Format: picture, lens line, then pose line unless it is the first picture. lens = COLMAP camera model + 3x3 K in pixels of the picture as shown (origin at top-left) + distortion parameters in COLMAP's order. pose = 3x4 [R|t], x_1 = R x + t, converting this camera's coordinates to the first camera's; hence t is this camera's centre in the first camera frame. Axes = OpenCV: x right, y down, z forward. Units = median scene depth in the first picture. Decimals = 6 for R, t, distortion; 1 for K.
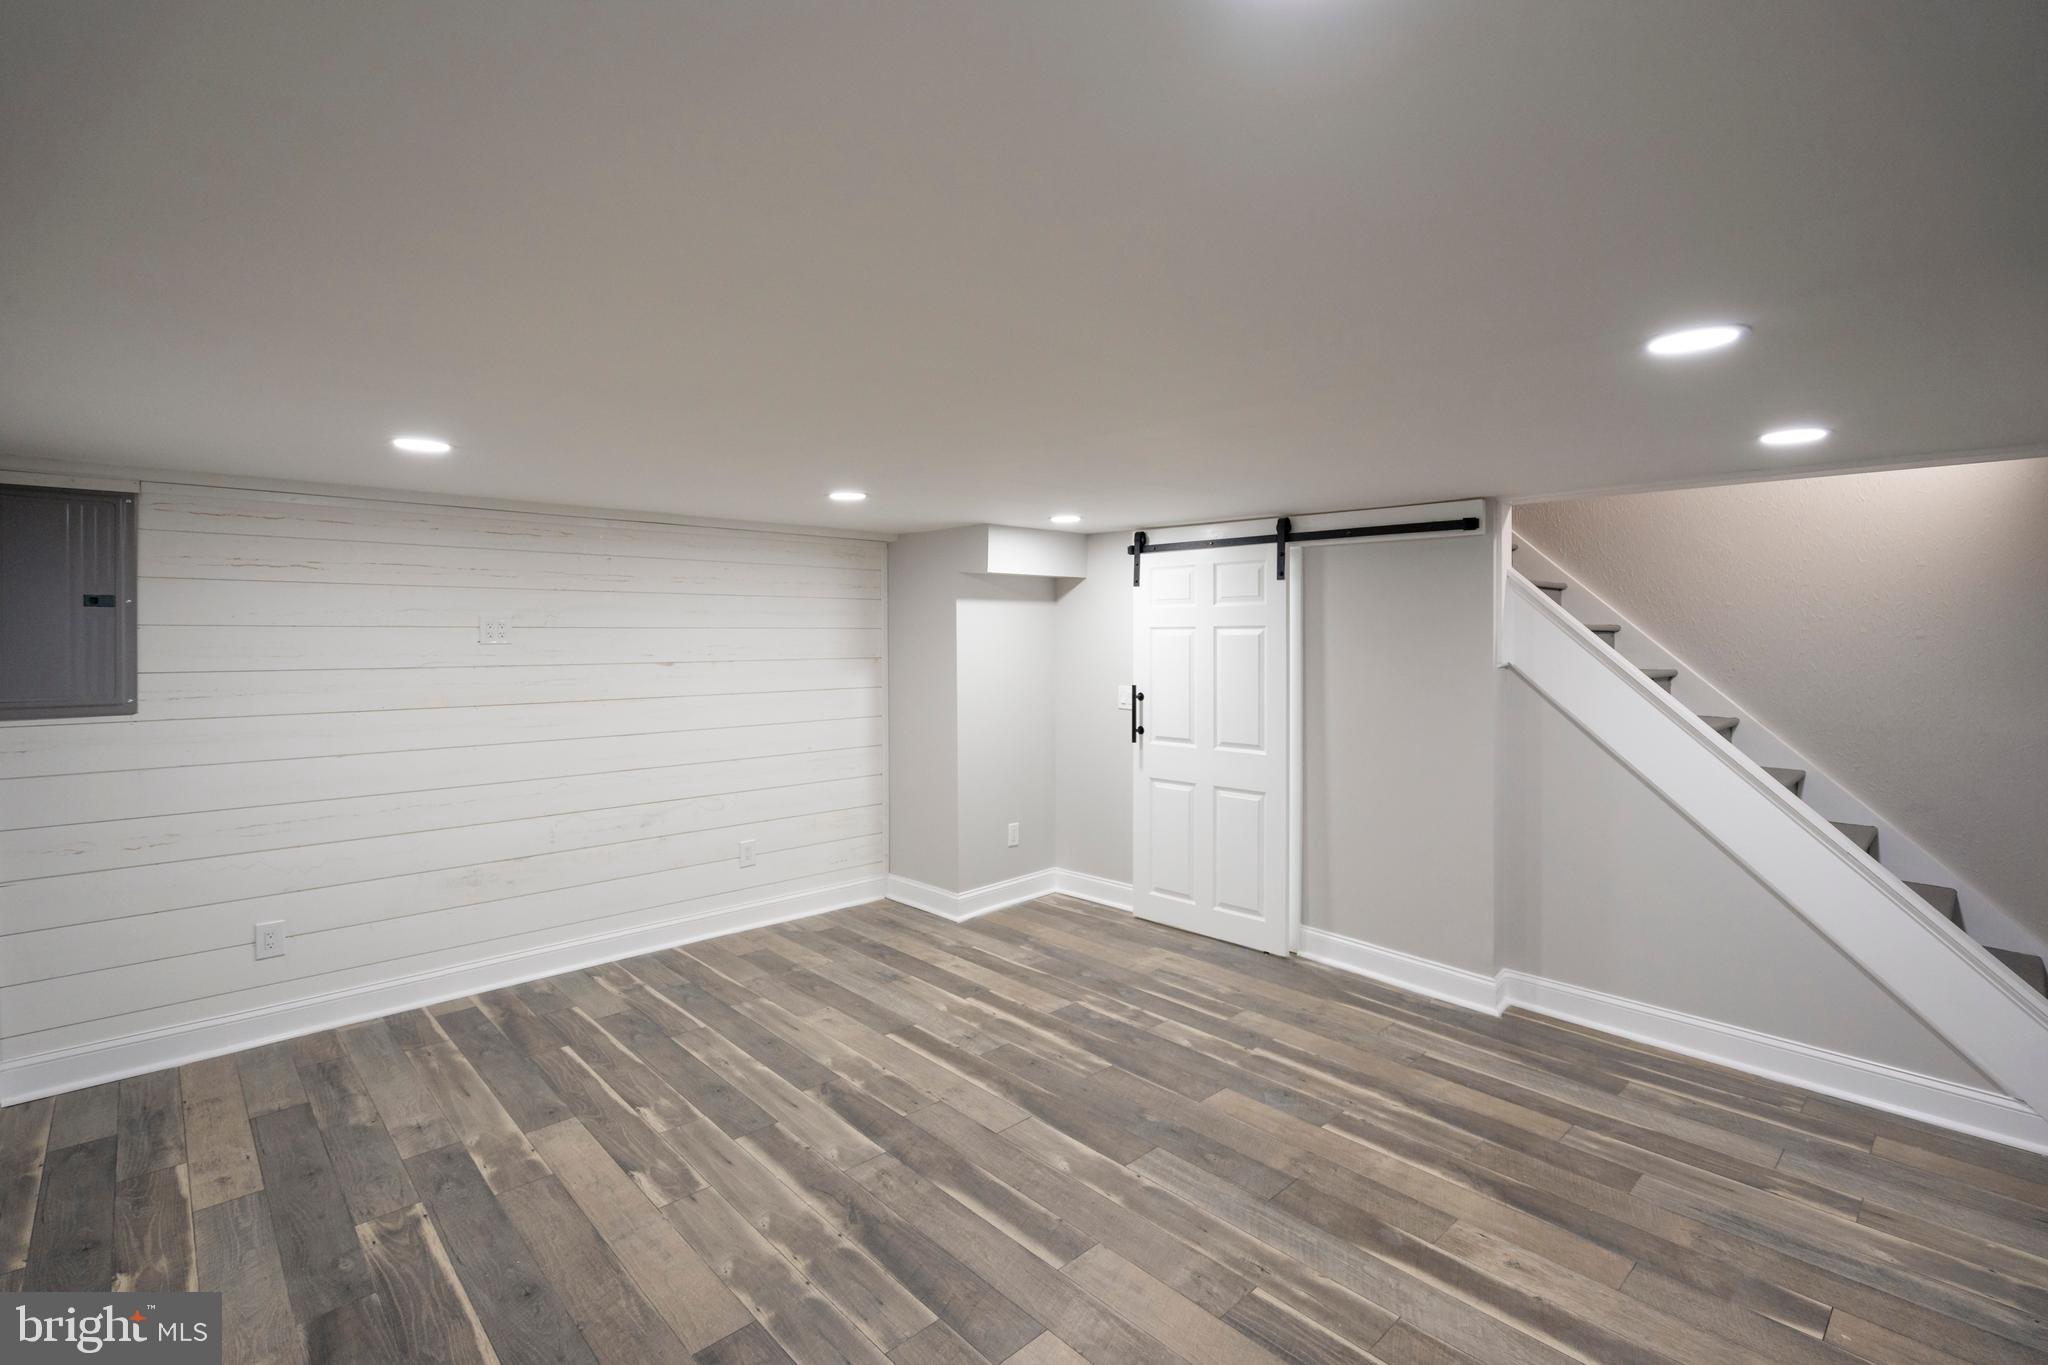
lens RADIAL K [[938.6, 0, 1023.4], [0, 938.6, 647.2], [0, 0, 1]] dist [-0.004522, 0.001112]
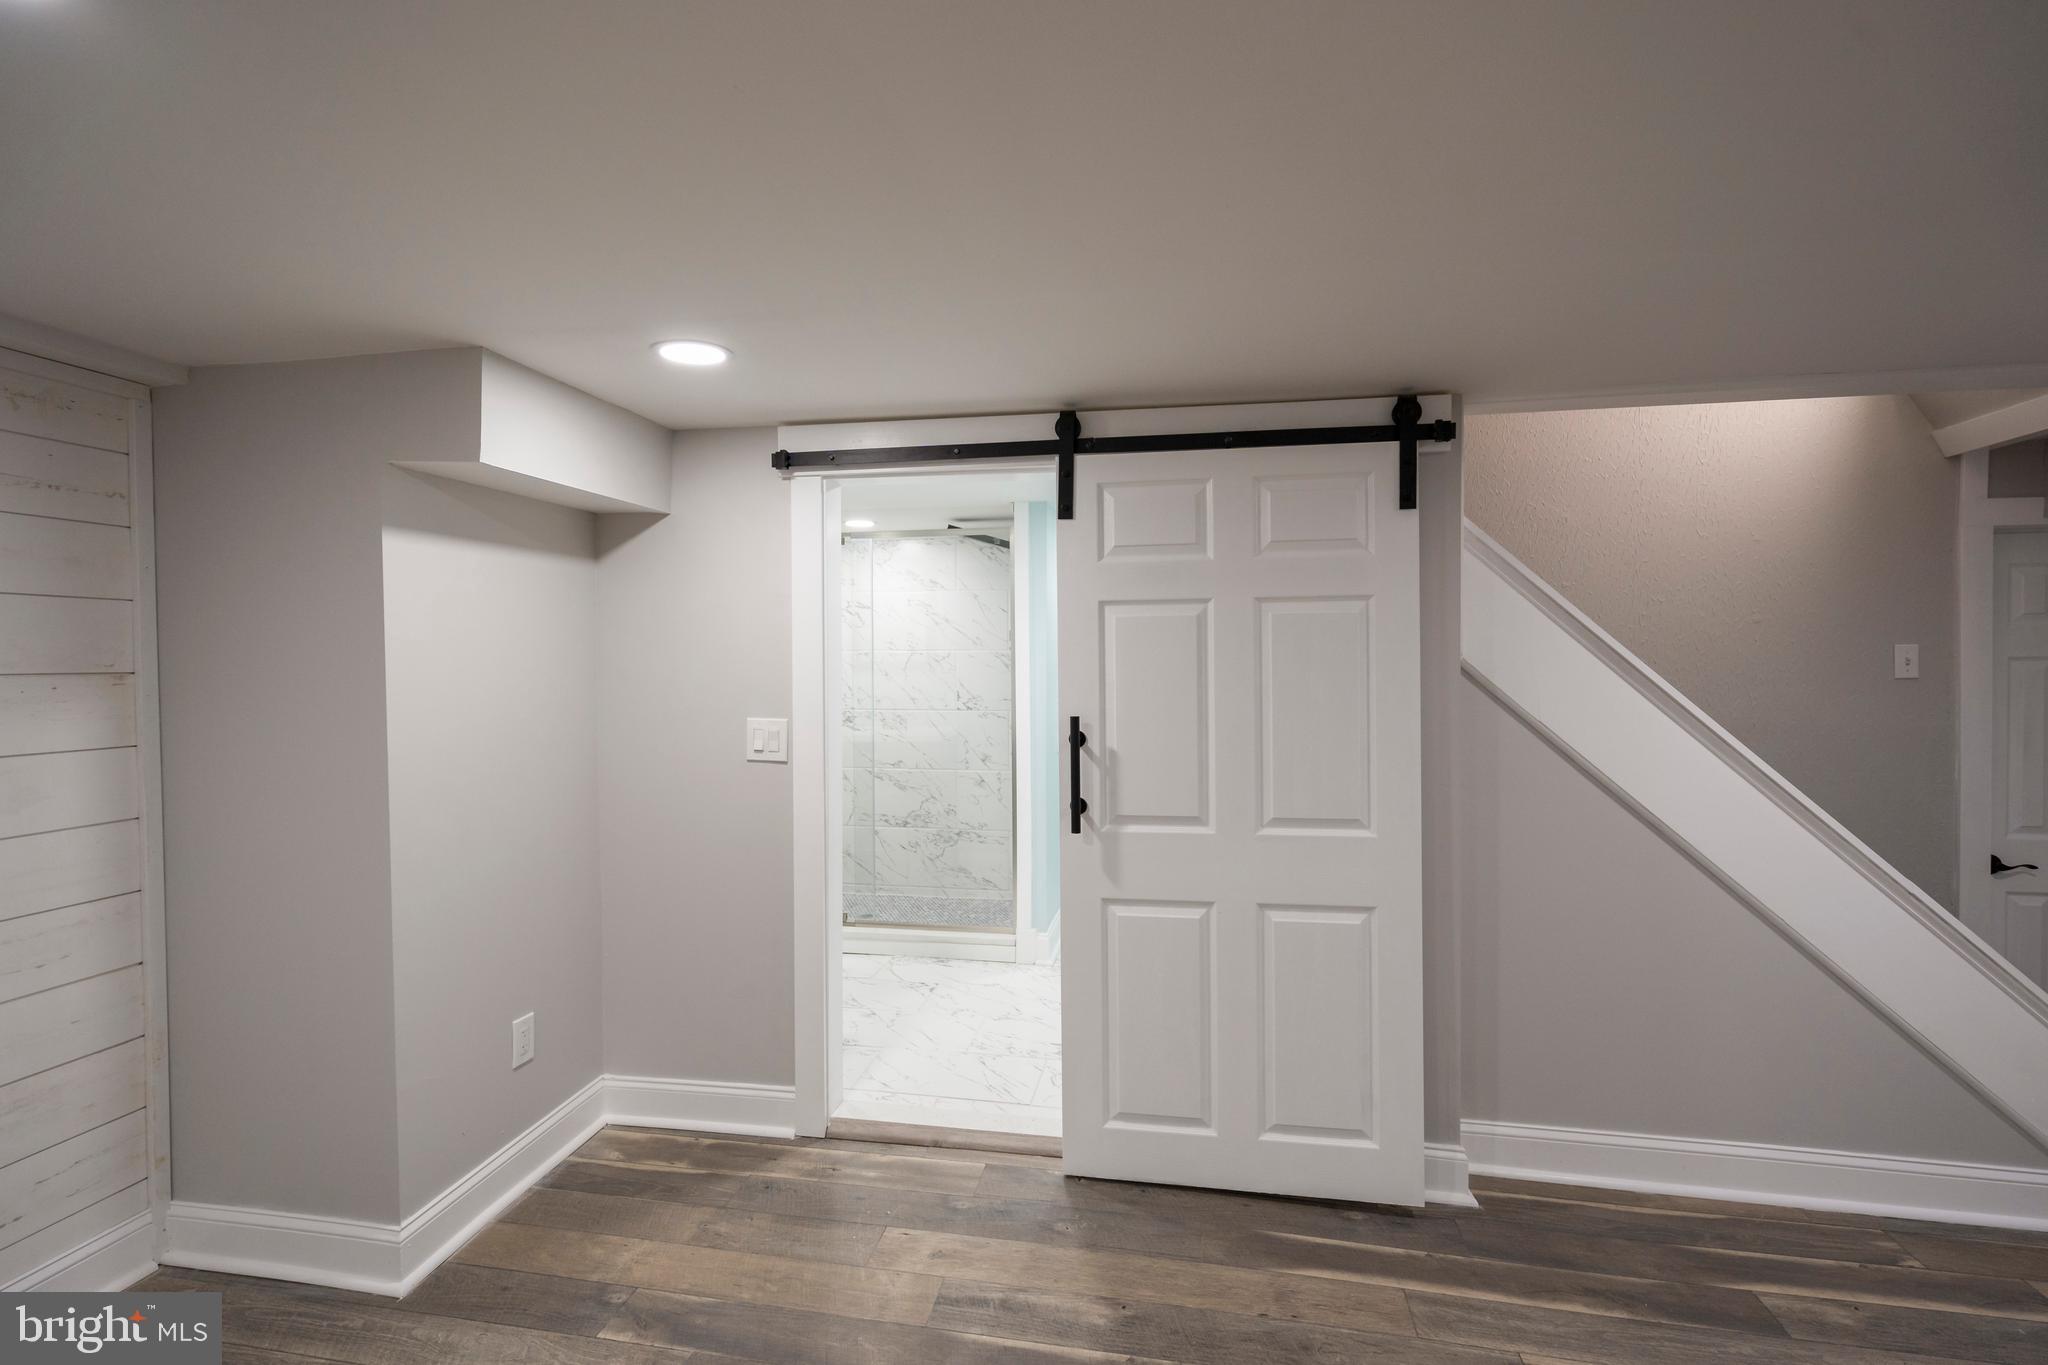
lens RADIAL K [[917.0, 0, 1016.6], [0, 917.0, 682.5], [0, 0, 1]] dist [-0.002580, -0.000144]
pose [[0.811472, -0.013063, 0.584246, -0.116205], [0.015484, 0.999880, 0.000851, 0.033611], [-0.584187, 0.008356, 0.811576, 0.724536]]
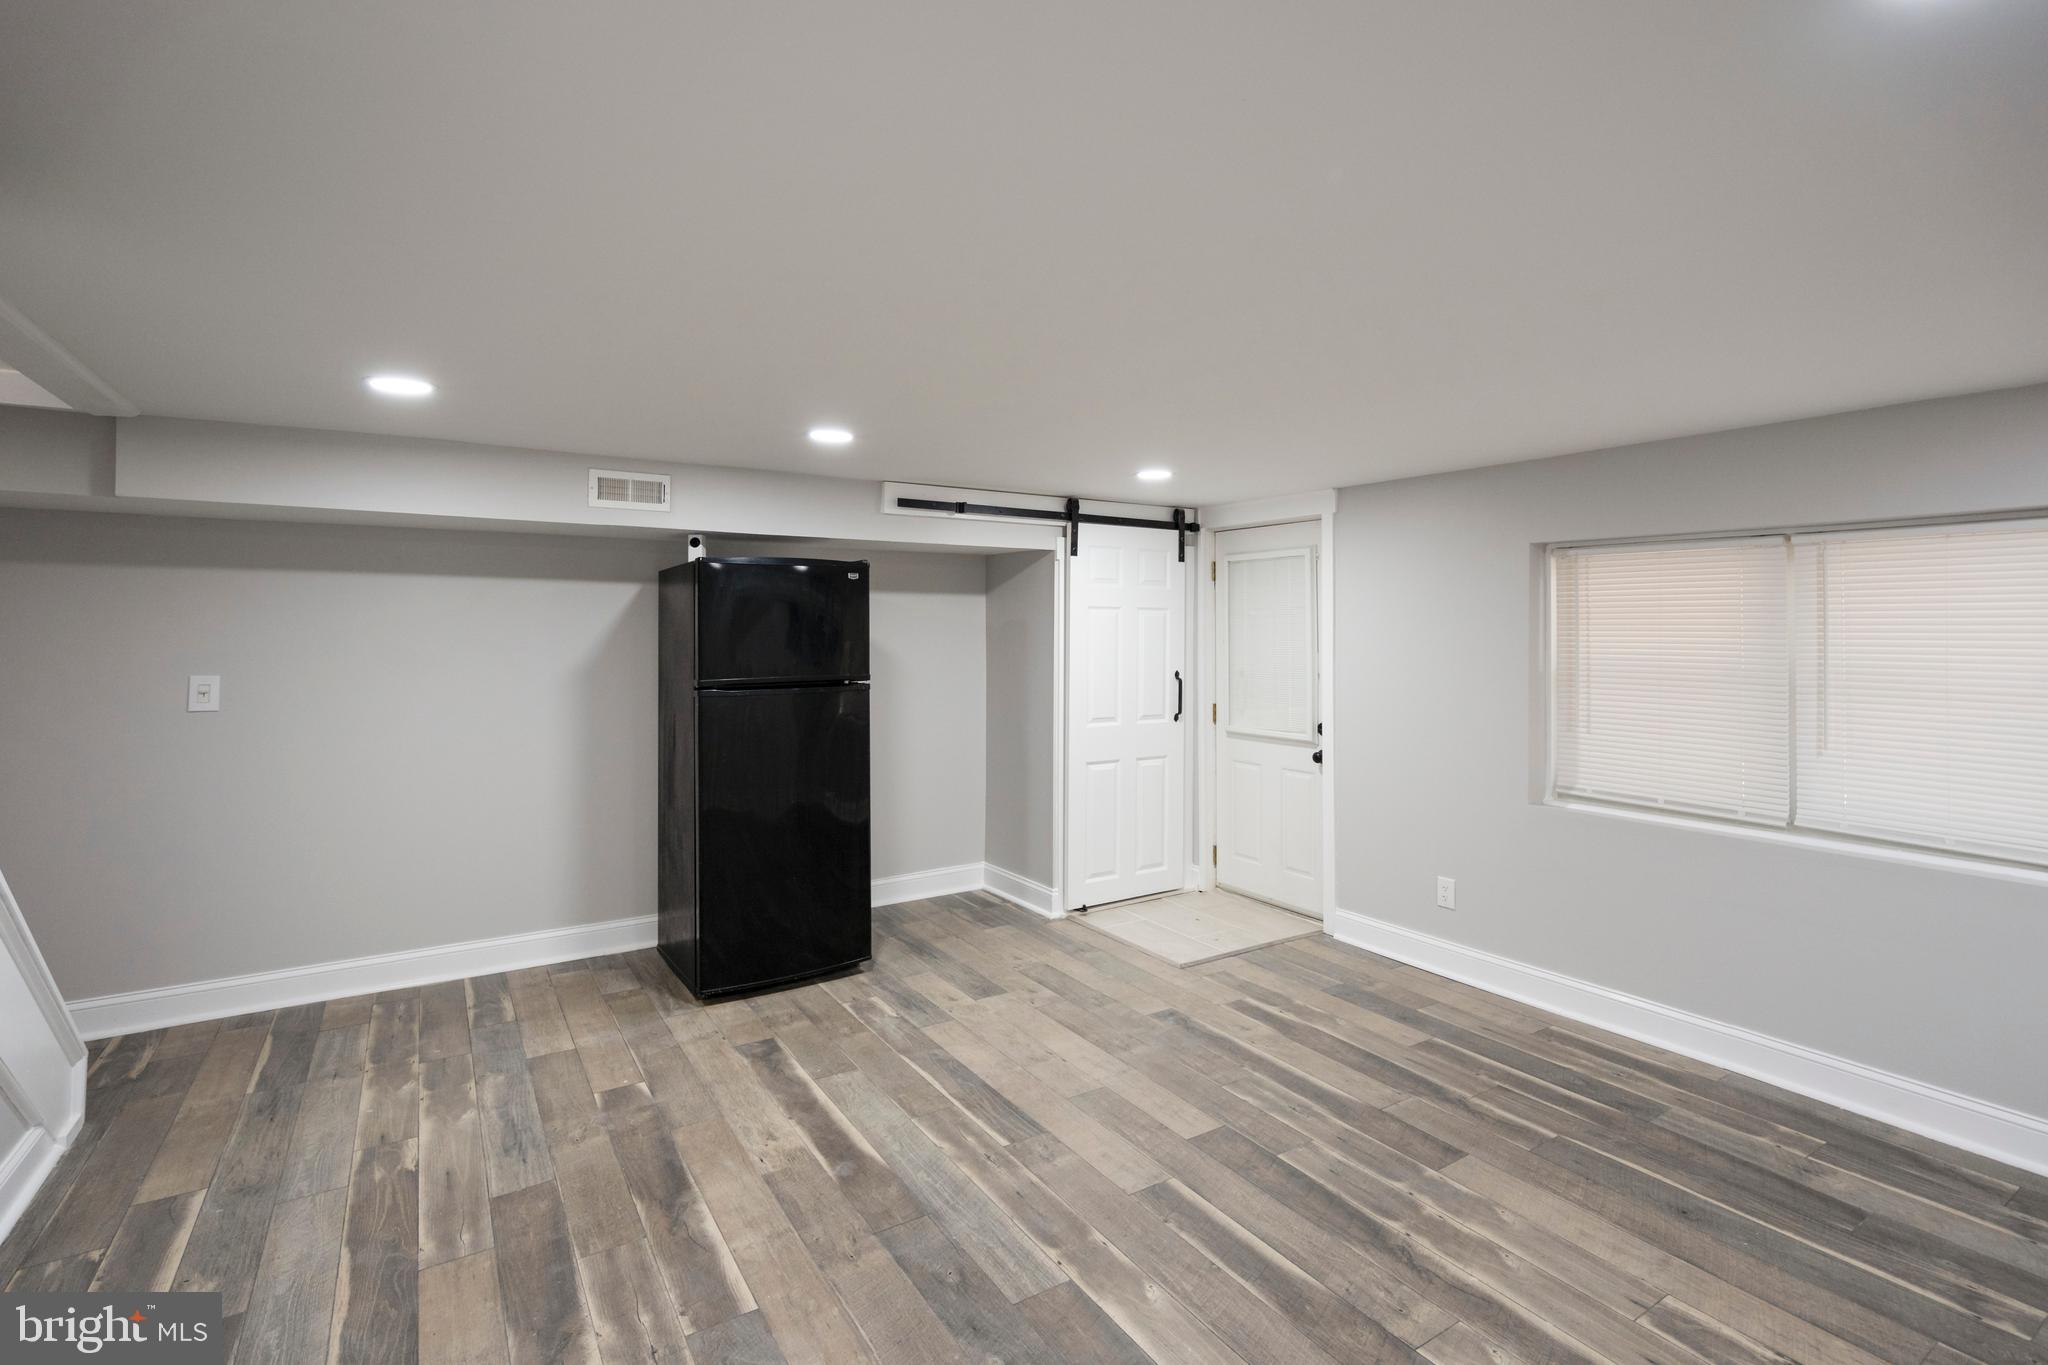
lens RADIAL K [[955.3, 0, 1014.4], [0, 955.3, 627.0], [0, 0, 1]] dist [-0.003553, 0.001144]
pose [[-0.980996, -0.002060, 0.194016, 0.003069], [0.000689, 0.999900, 0.014100, 0.008940], [-0.194026, 0.013966, -0.980897, 1.367287]]
